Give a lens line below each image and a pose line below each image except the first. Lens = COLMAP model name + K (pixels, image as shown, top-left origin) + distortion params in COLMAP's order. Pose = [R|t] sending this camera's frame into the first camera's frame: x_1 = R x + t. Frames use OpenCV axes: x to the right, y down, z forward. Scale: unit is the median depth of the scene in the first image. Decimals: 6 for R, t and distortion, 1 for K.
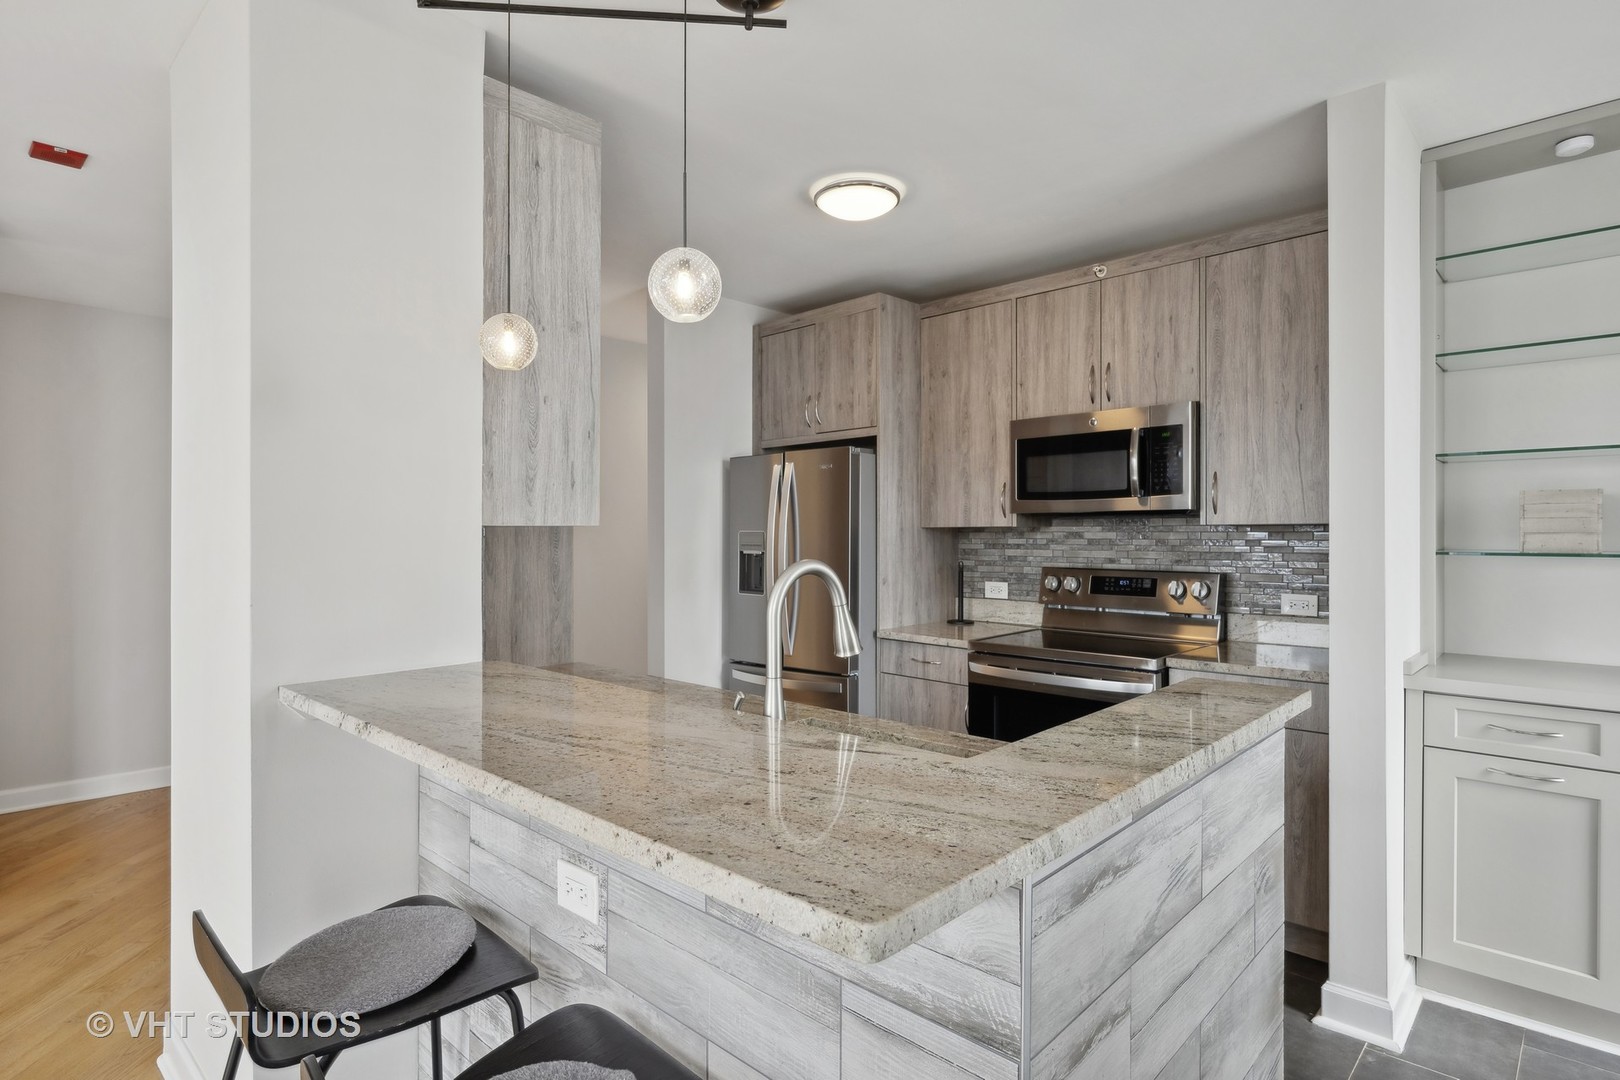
lens RADIAL K [[821.7, 0, 825.3], [0, 821.7, 533.0], [0, 0, 1]] dist [-0.001604, -0.001257]
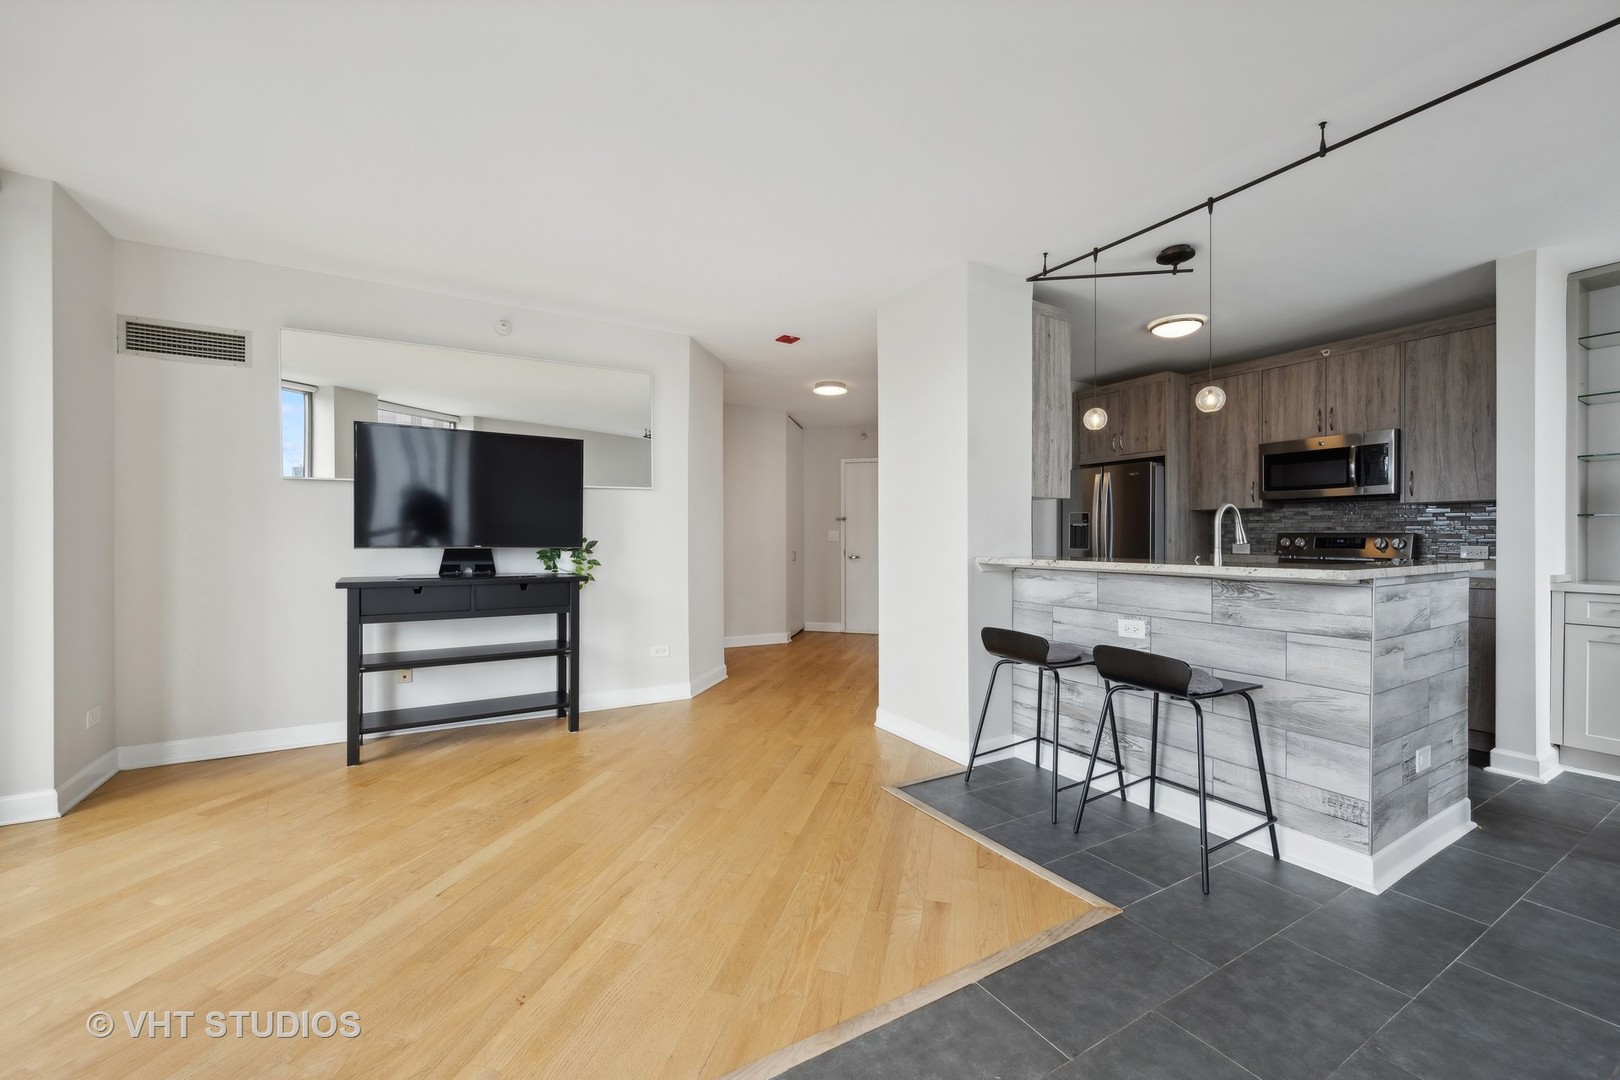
lens RADIAL K [[643.1, 0, 807.4], [0, 643.1, 534.9], [0, 0, 1]] dist [0.001268, -0.000804]
pose [[0.962307, 0.006870, -0.271877, -0.347868], [-0.009163, 0.999932, -0.007164, 0.076239], [0.271809, 0.009385, 0.962305, -0.586002]]
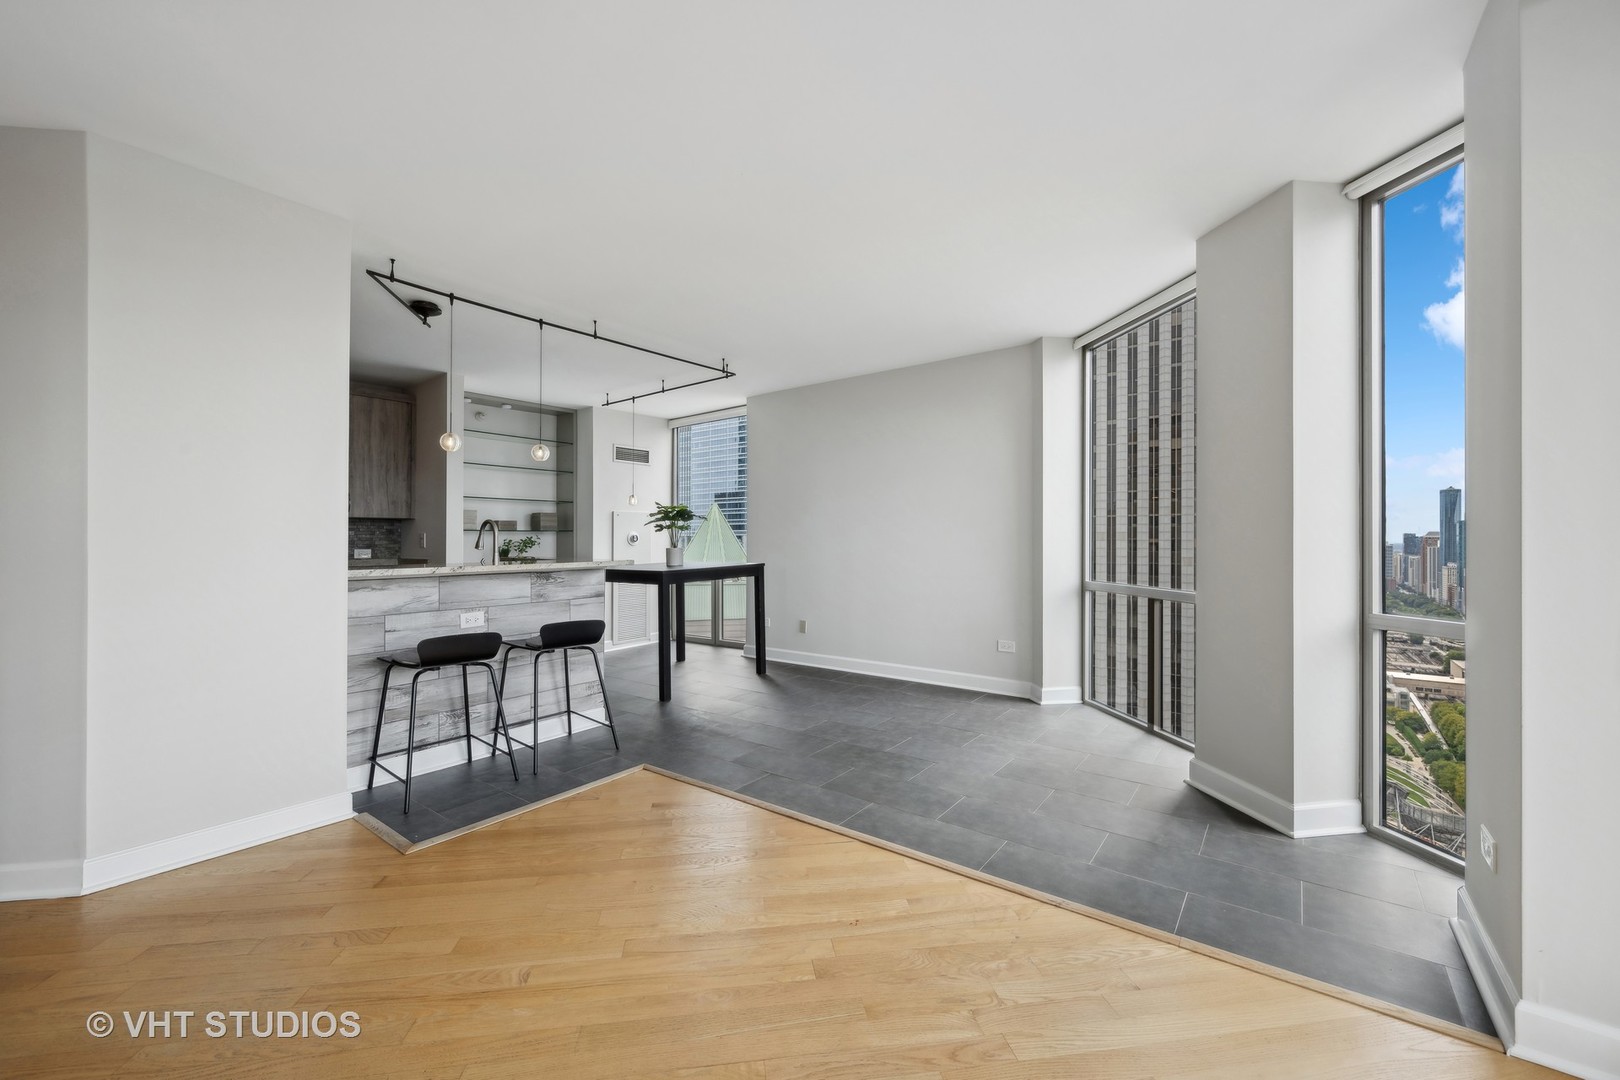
lens RADIAL K [[643.1, 0, 803.3], [0, 643.1, 540.2], [0, 0, 1]] dist [0.001268, -0.000804]
pose [[-0.110187, 0.005012, 0.993898, -1.369978], [0.007691, 0.999962, -0.004190, 0.068777], [-0.993881, 0.007182, -0.110221, -0.012350]]
